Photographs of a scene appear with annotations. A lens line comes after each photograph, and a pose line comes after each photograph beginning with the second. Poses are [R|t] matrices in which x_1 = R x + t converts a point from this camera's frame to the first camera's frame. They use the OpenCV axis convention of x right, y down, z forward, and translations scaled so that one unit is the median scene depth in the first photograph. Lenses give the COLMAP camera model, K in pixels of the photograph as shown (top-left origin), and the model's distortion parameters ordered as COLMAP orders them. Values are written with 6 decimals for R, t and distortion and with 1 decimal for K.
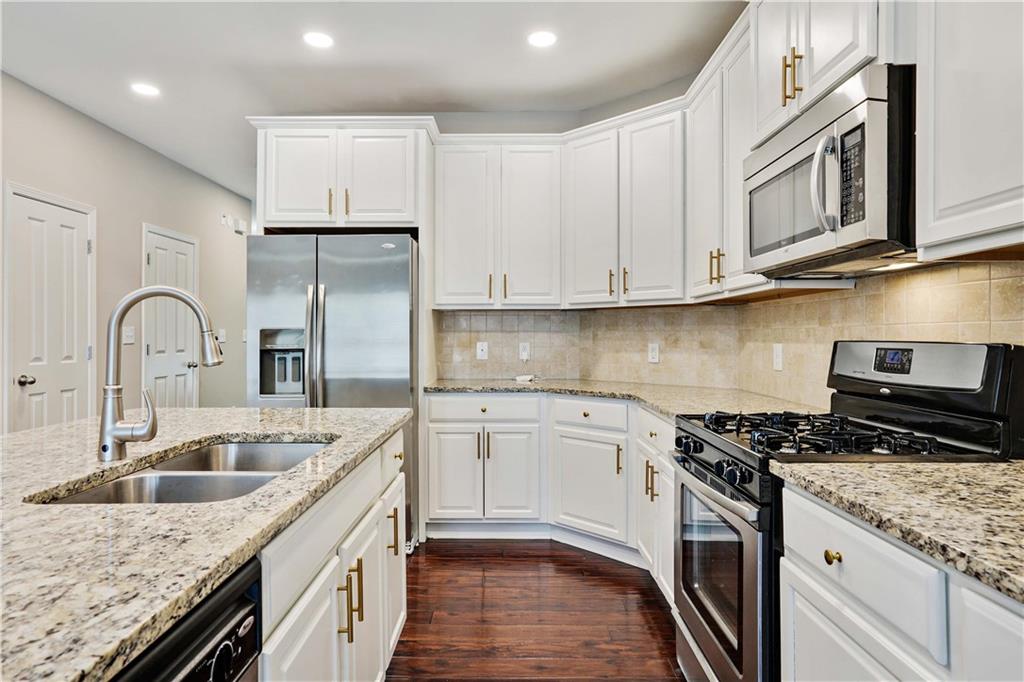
lens RADIAL K [[594.5, 0, 512.4], [0, 594.5, 333.7], [0, 0, 1]] dist [-0.007588, 0.000840]
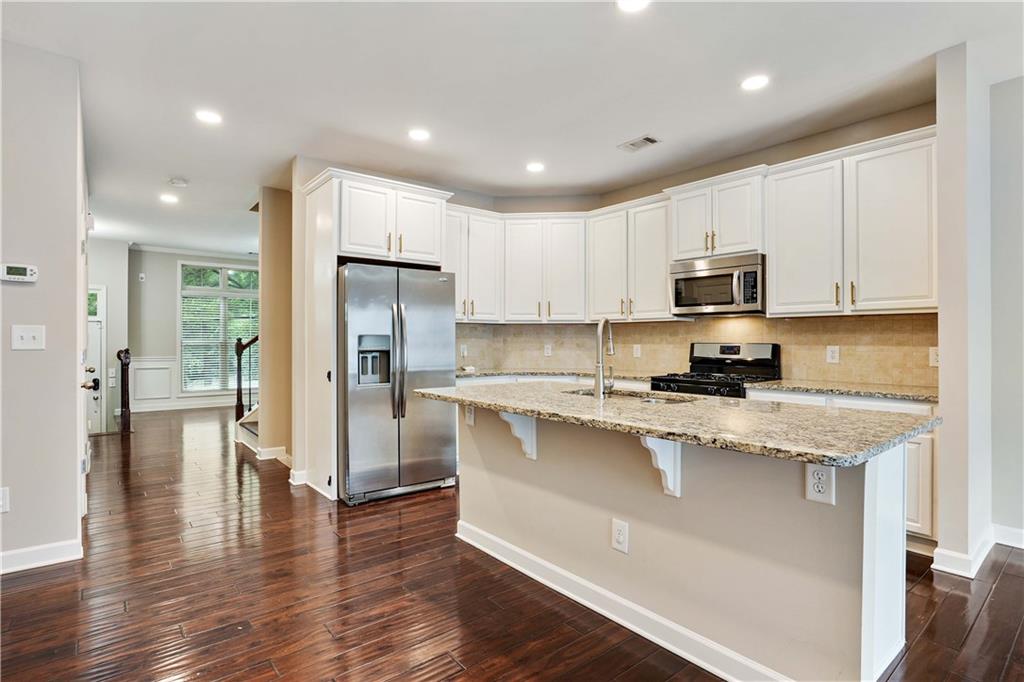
lens RADIAL K [[519.8, 0, 515.3], [0, 519.8, 339.3], [0, 0, 1]] dist [-0.016291, 0.000139]
pose [[0.769695, 0.002631, 0.638406, -0.857612], [-0.004697, 0.999988, 0.001543, -0.001965], [-0.638394, -0.004186, 0.769698, -0.106535]]
